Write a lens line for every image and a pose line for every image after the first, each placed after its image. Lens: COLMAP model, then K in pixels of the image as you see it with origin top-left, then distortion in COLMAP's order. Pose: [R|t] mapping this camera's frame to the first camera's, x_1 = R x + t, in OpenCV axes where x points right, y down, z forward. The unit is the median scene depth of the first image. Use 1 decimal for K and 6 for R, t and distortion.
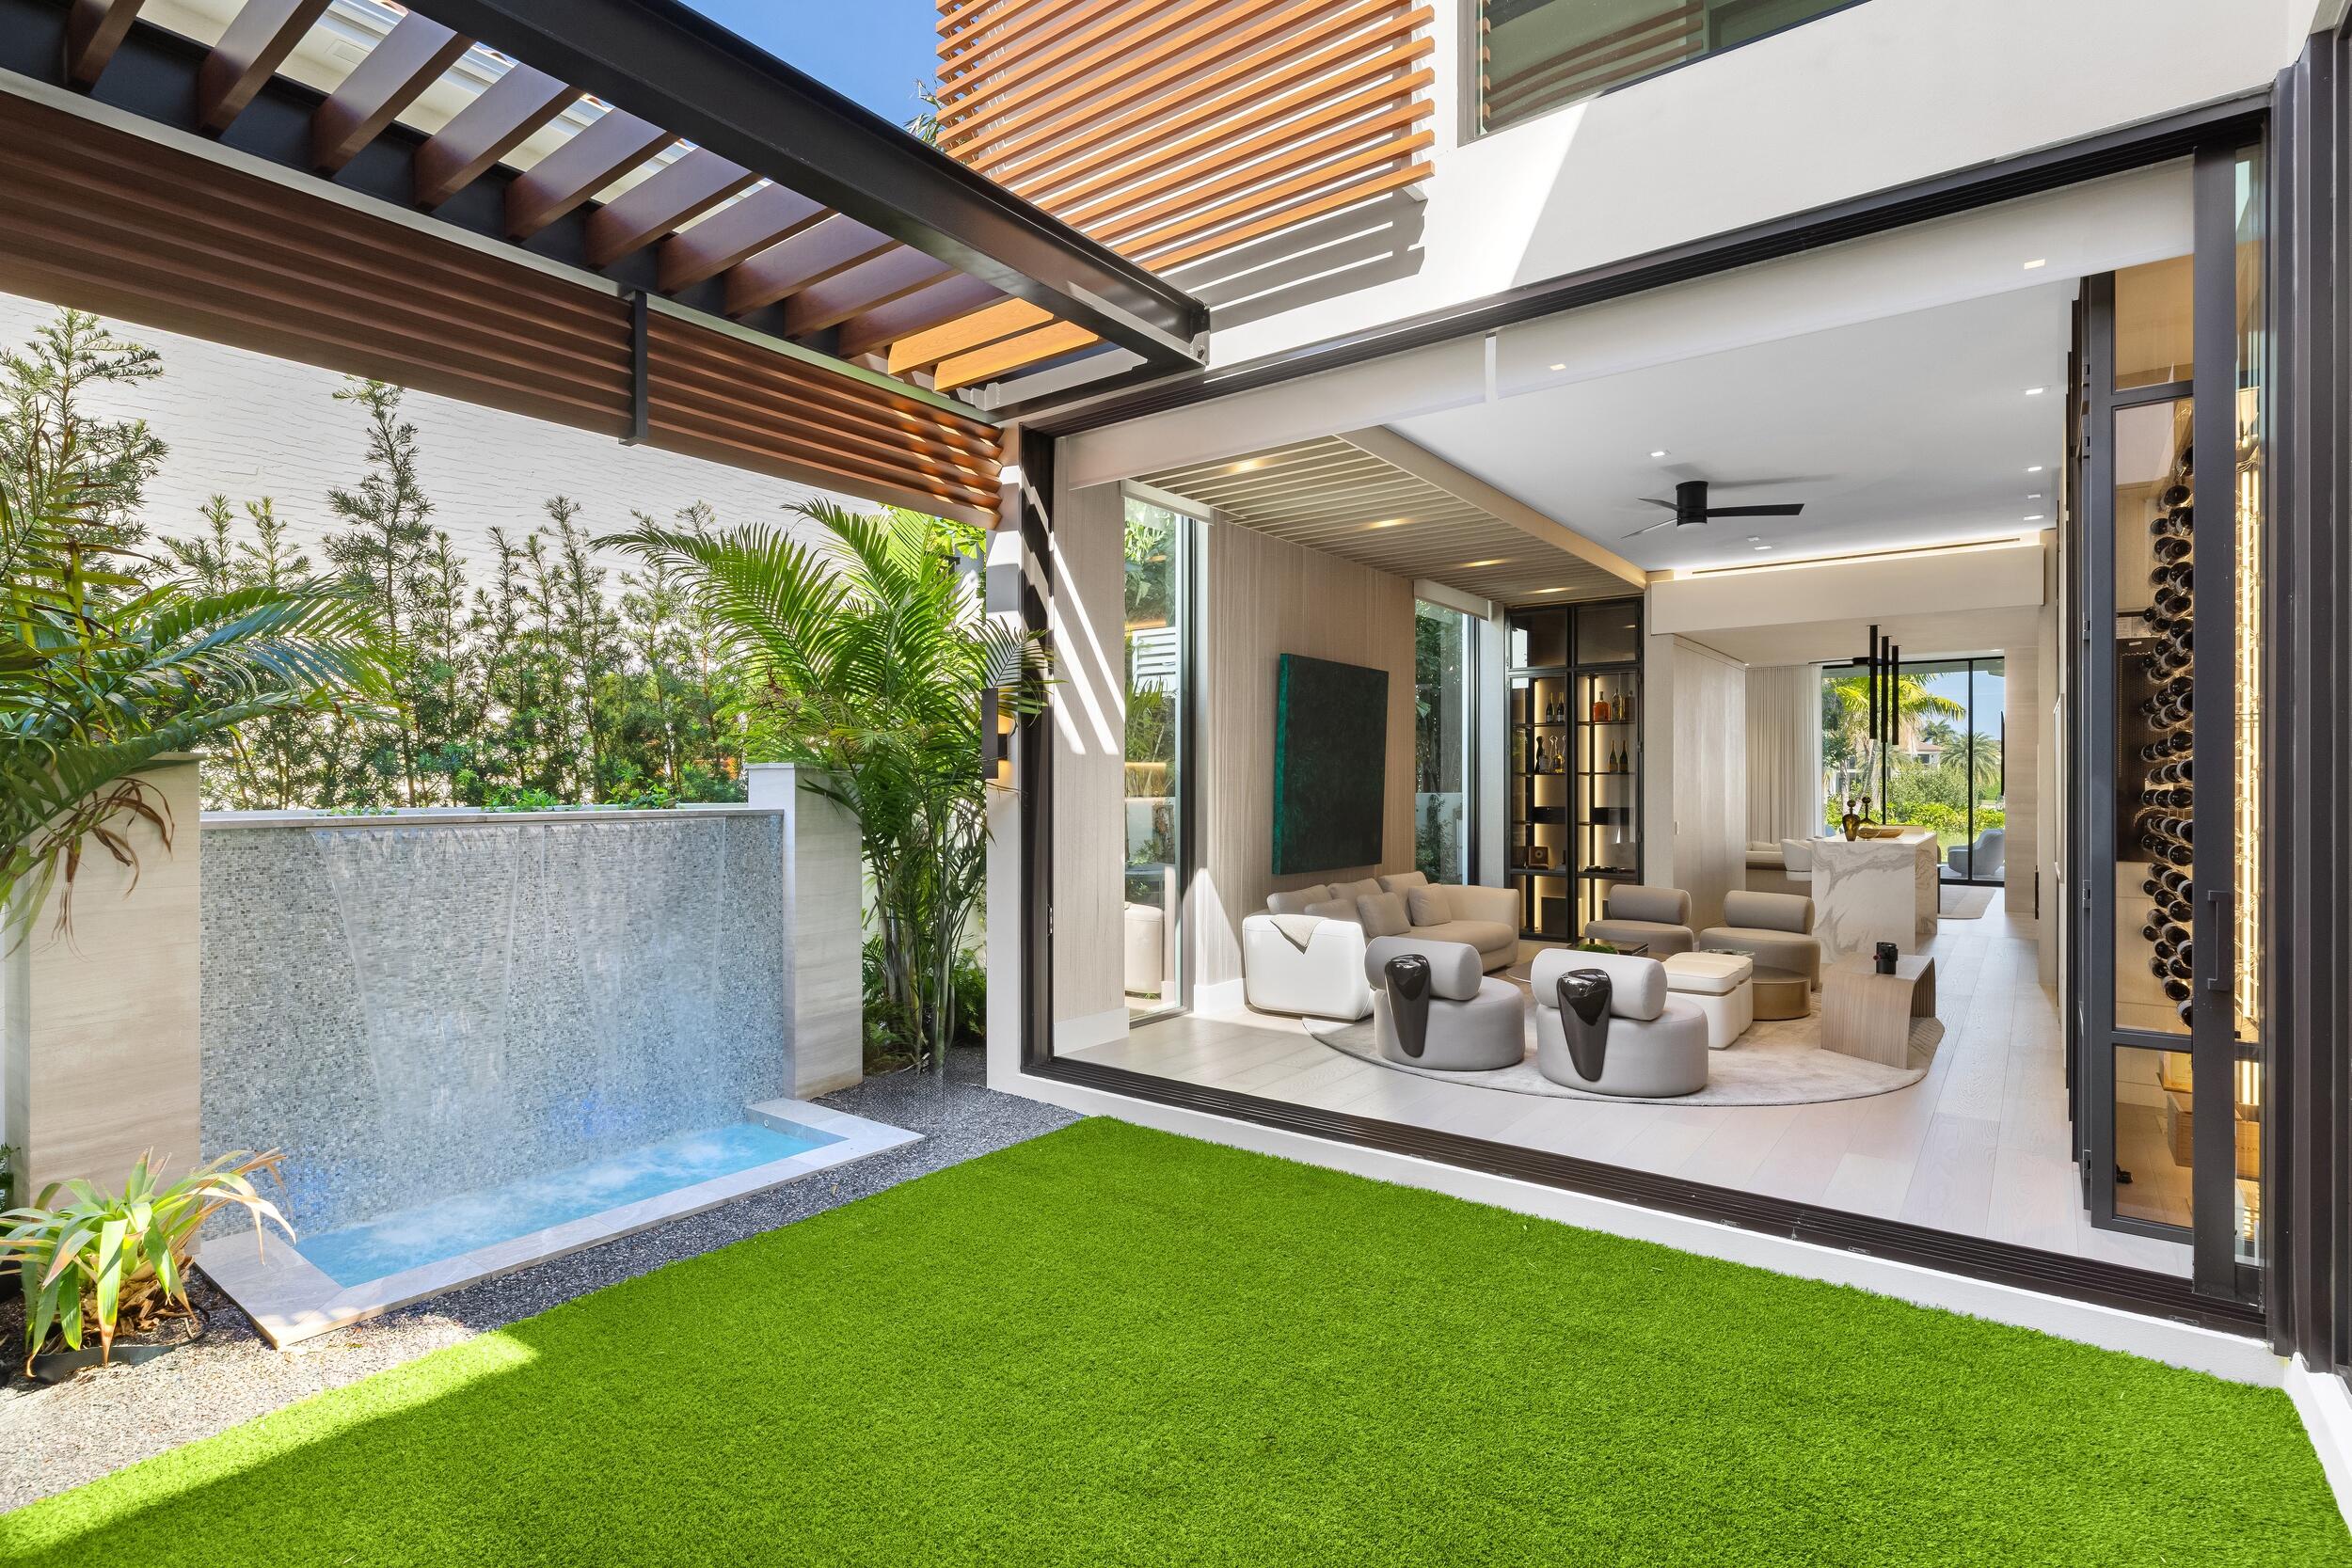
lens RADIAL K [[1139.4, 0, 1181.2], [0, 1139.4, 785.3], [0, 0, 1]] dist [0.001996, -0.001517]
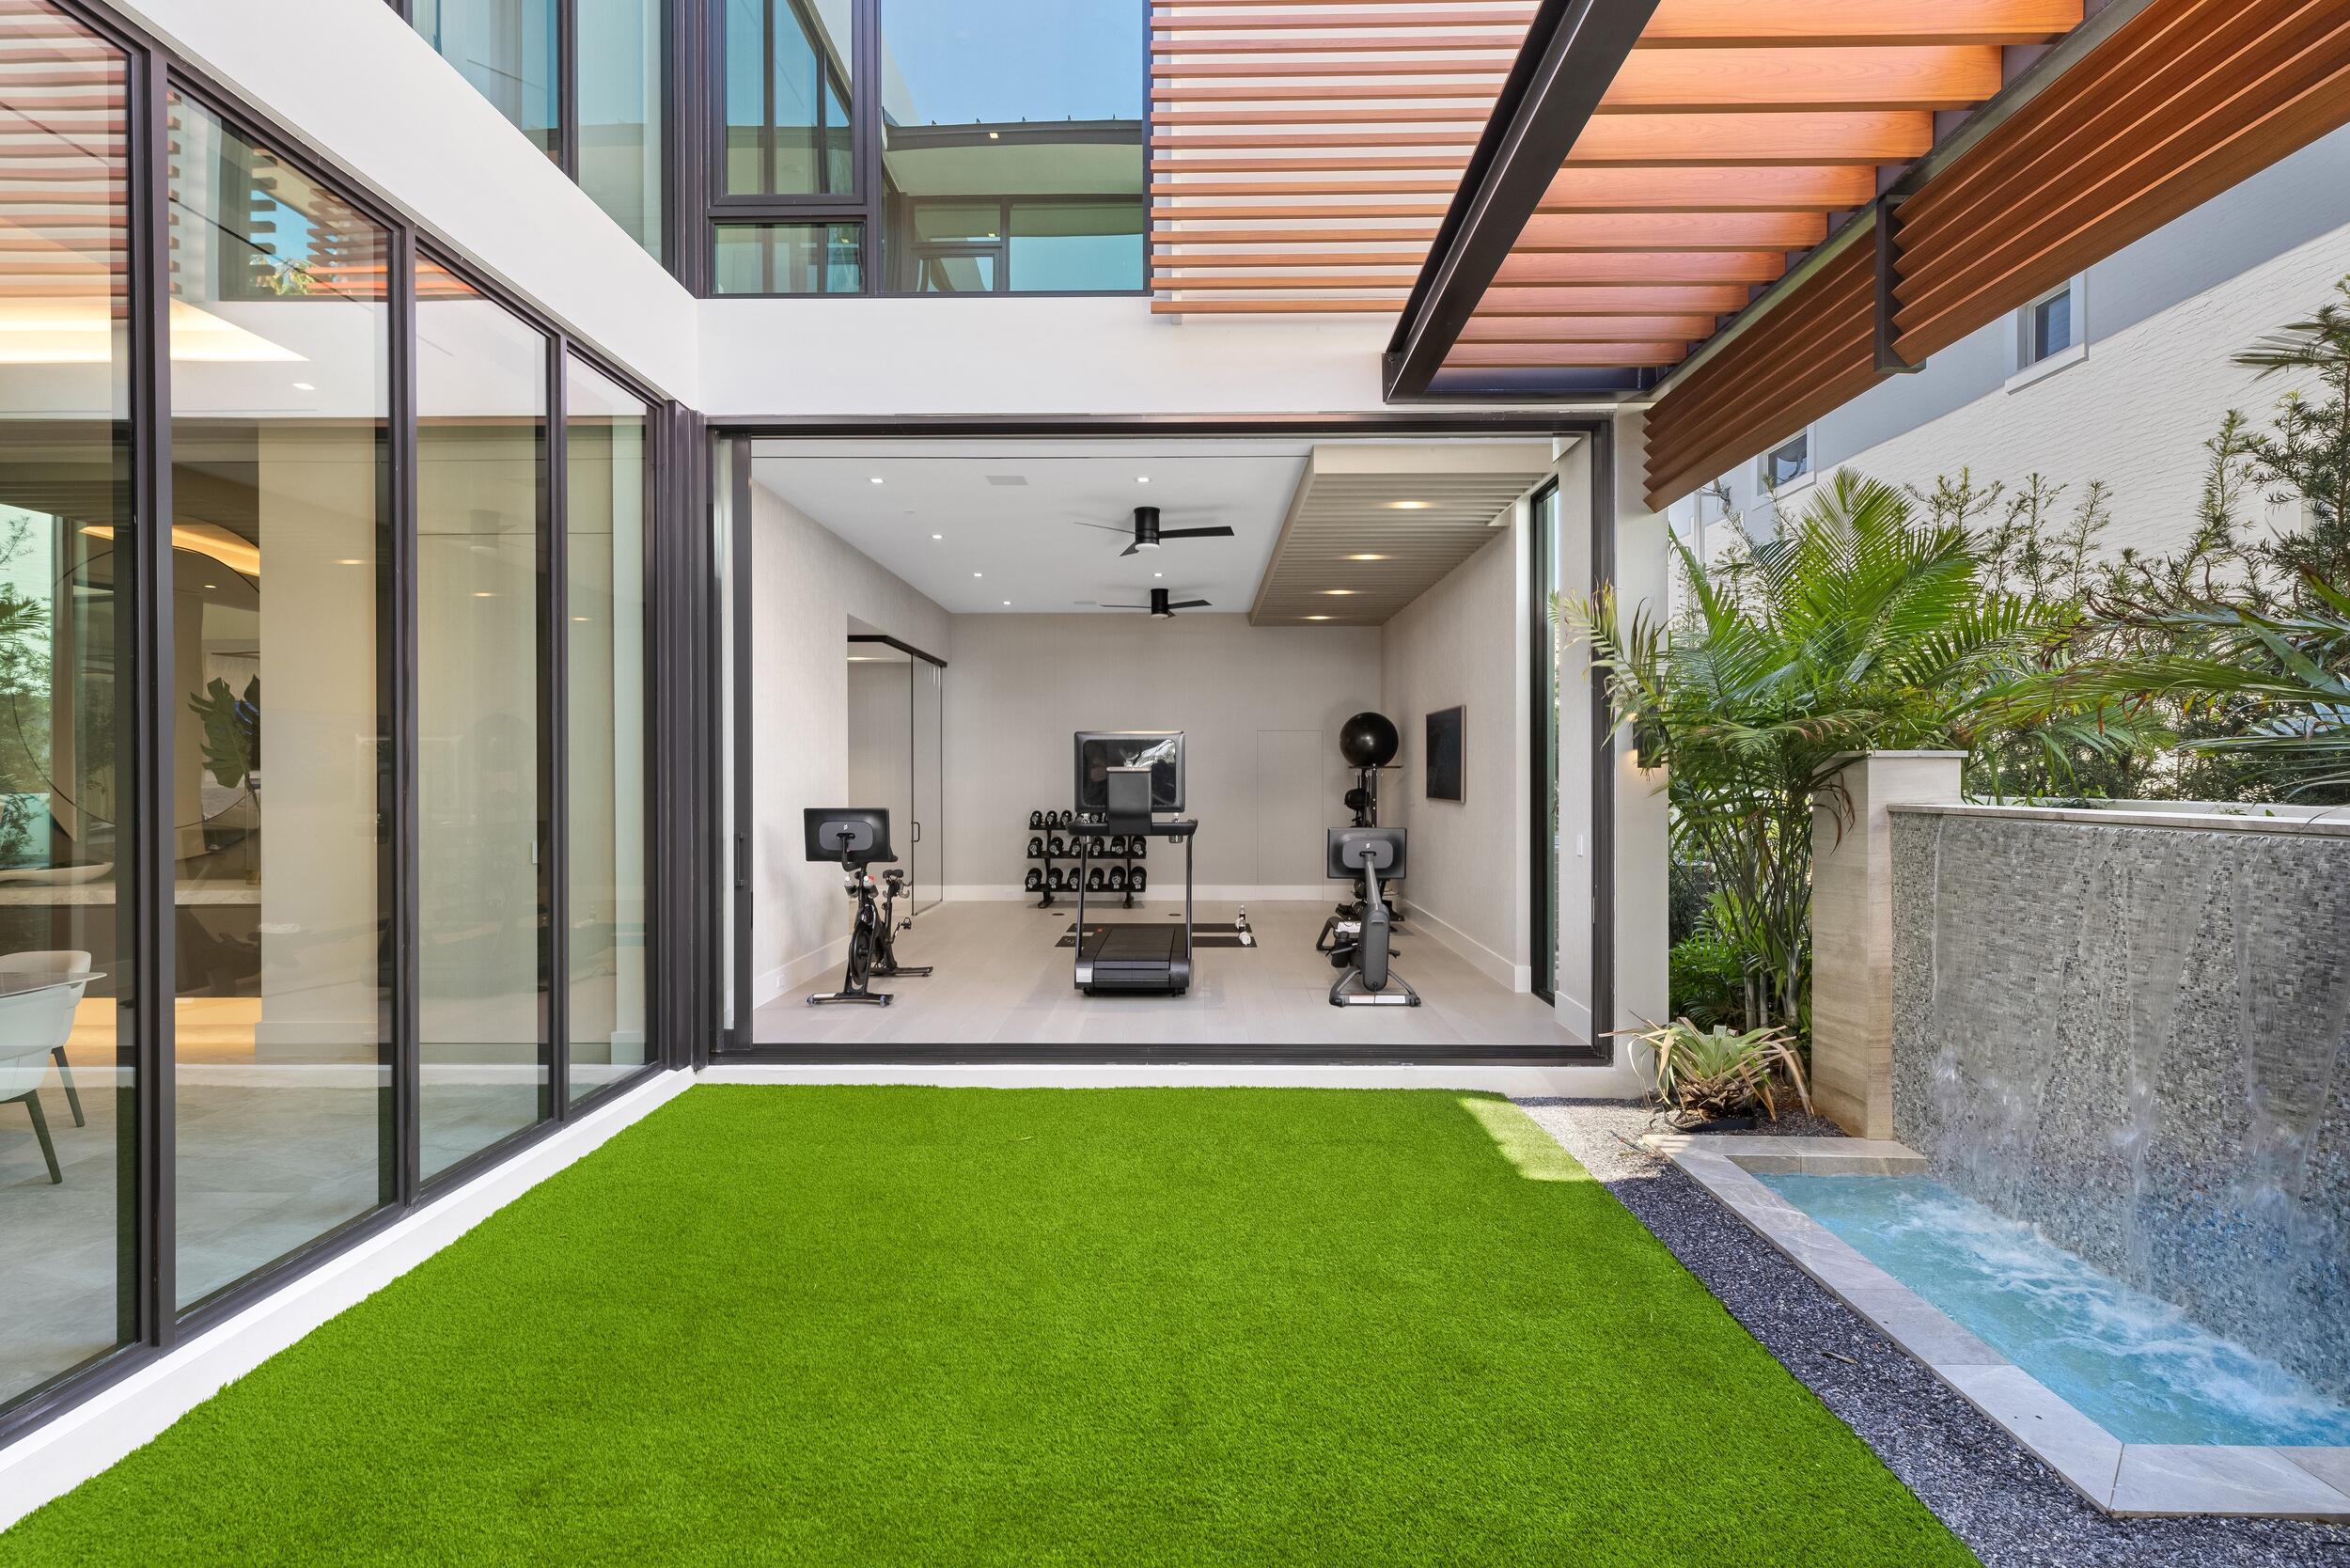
lens RADIAL K [[1077.2, 0, 1173.9], [0, 1077.2, 772.3], [0, 0, 1]] dist [0.009515, -0.002936]
pose [[-0.805728, 0.000500, -0.592285, 0.336041], [0.000511, 1.000000, 0.000150, -0.003281], [0.592285, -0.000182, -0.805728, 1.038729]]
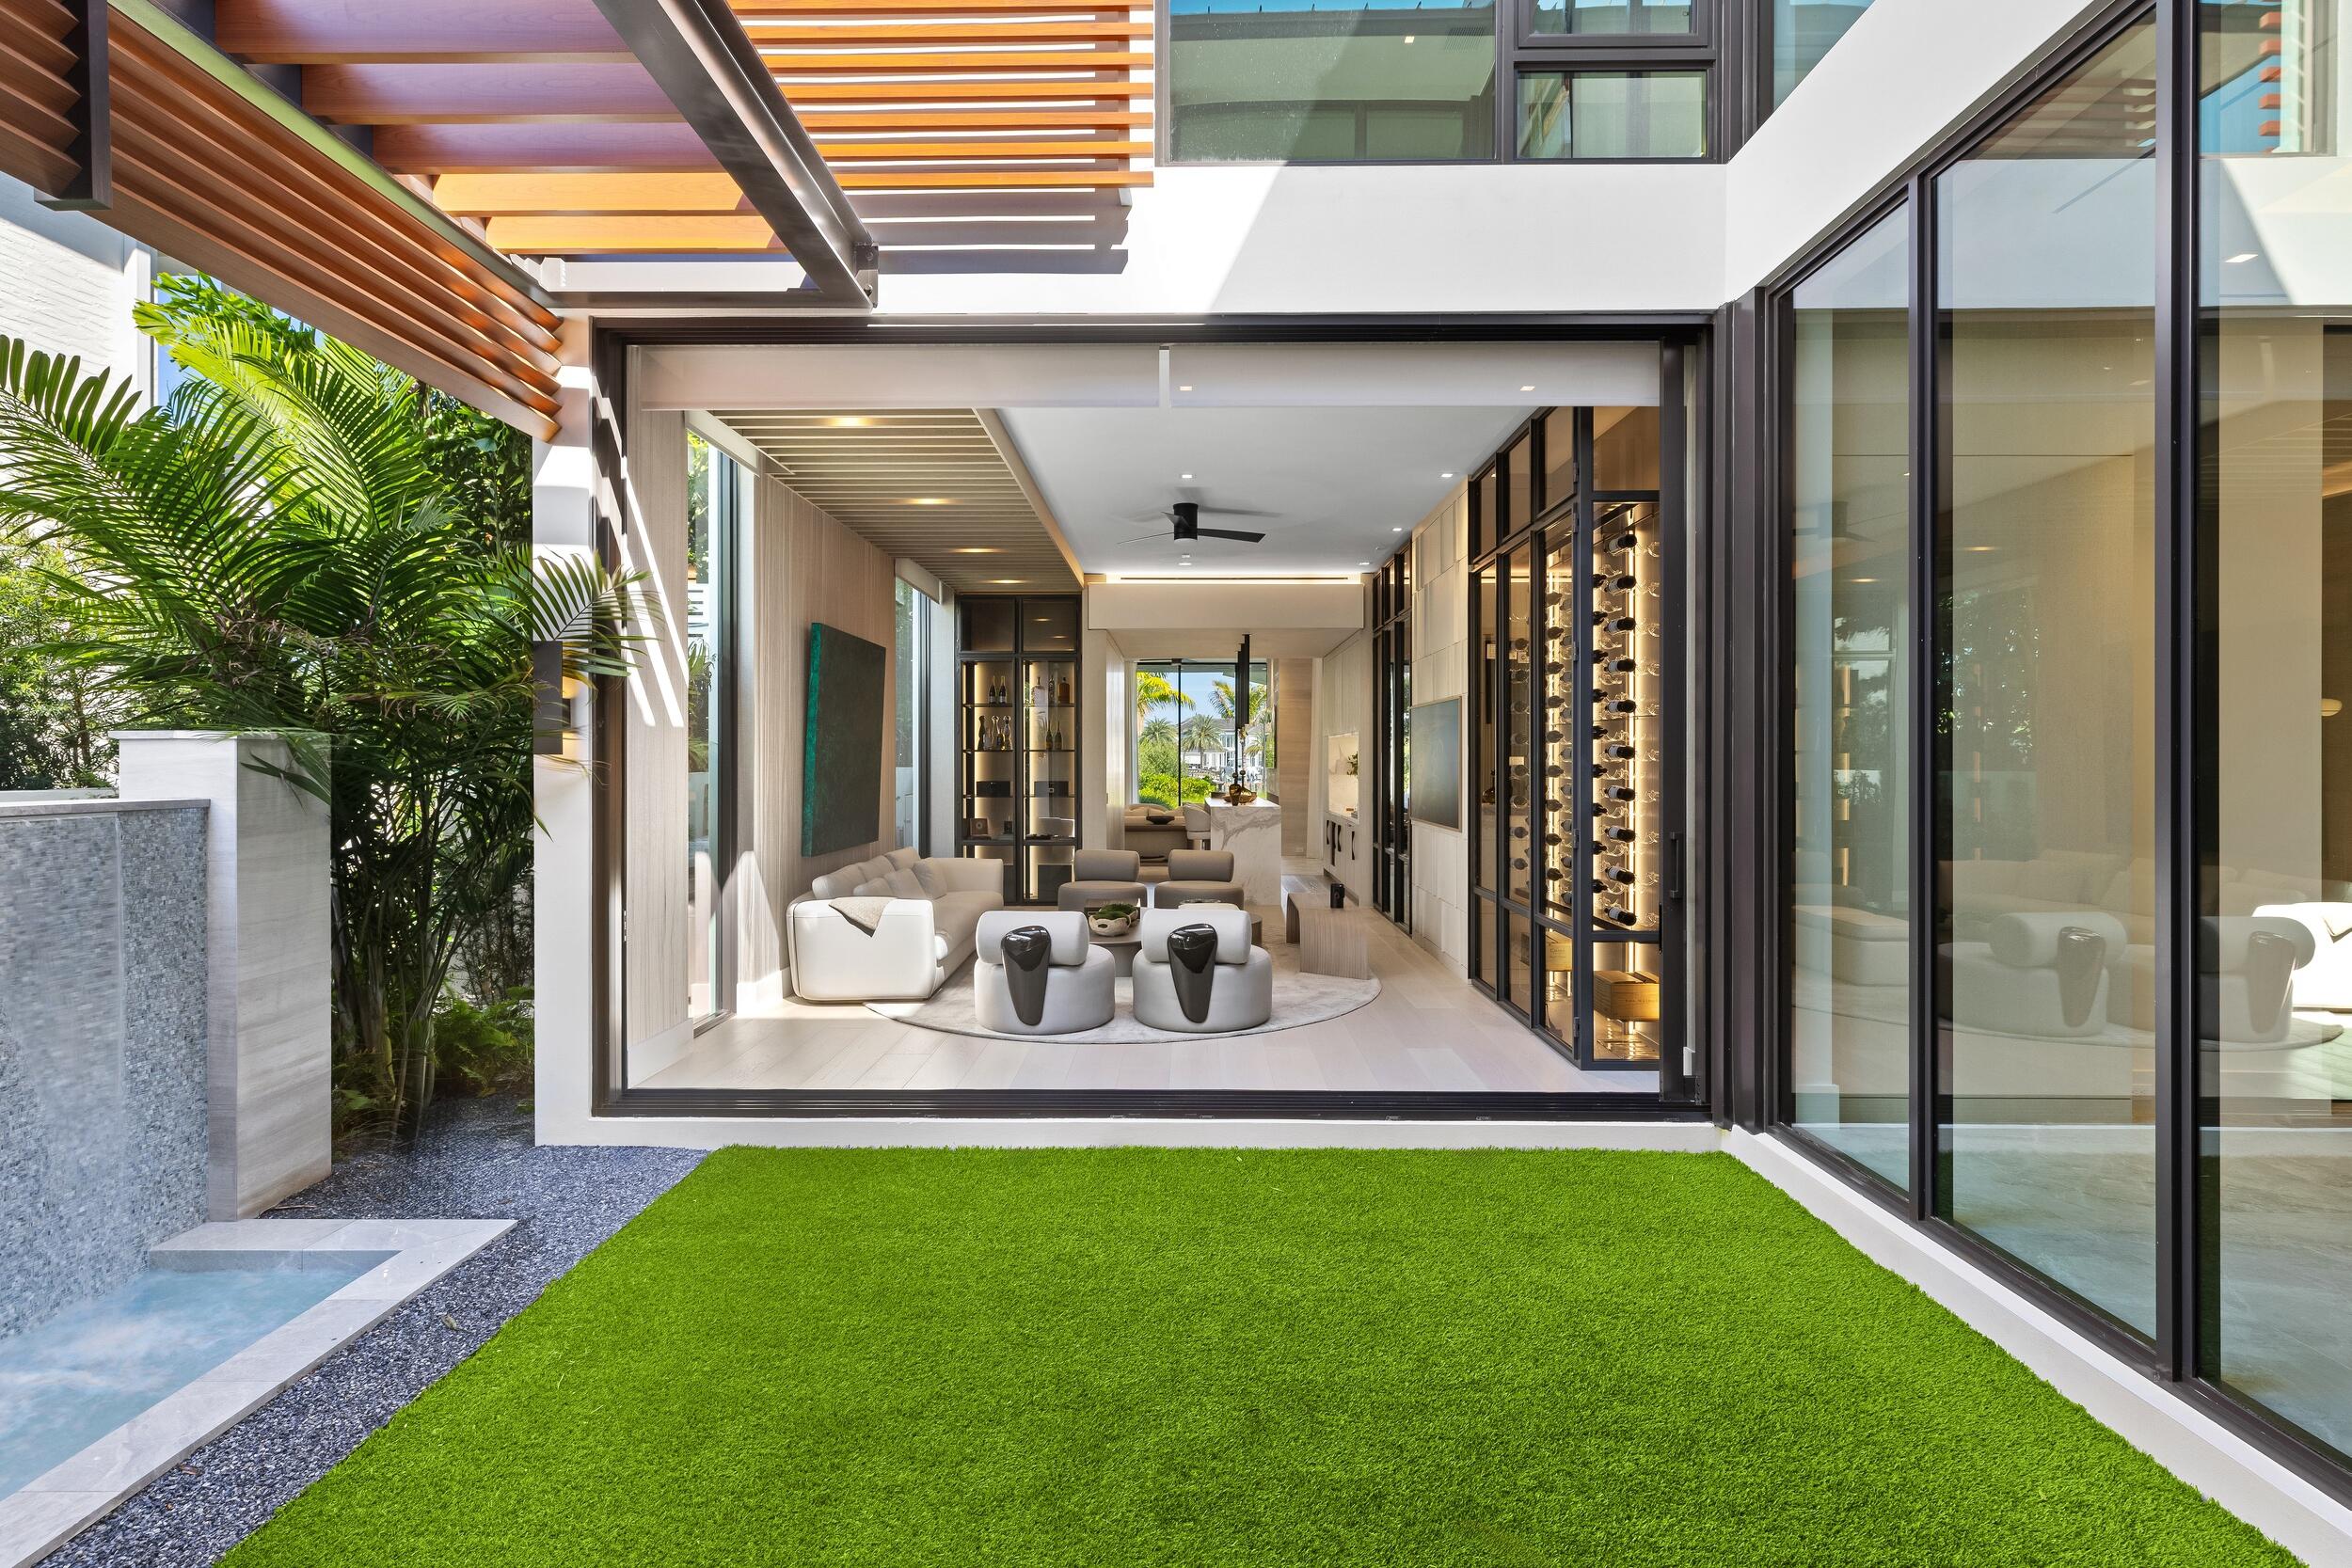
lens RADIAL K [[1077.9, 0, 1181.8], [0, 1077.9, 761.5], [0, 0, 1]] dist [0.009515, -0.002936]
pose [[0.804431, -0.001155, 0.594045, -0.260858], [0.000322, 0.999999, 0.001508, -0.002023], [-0.594046, -0.001022, 0.804430, 0.130199]]
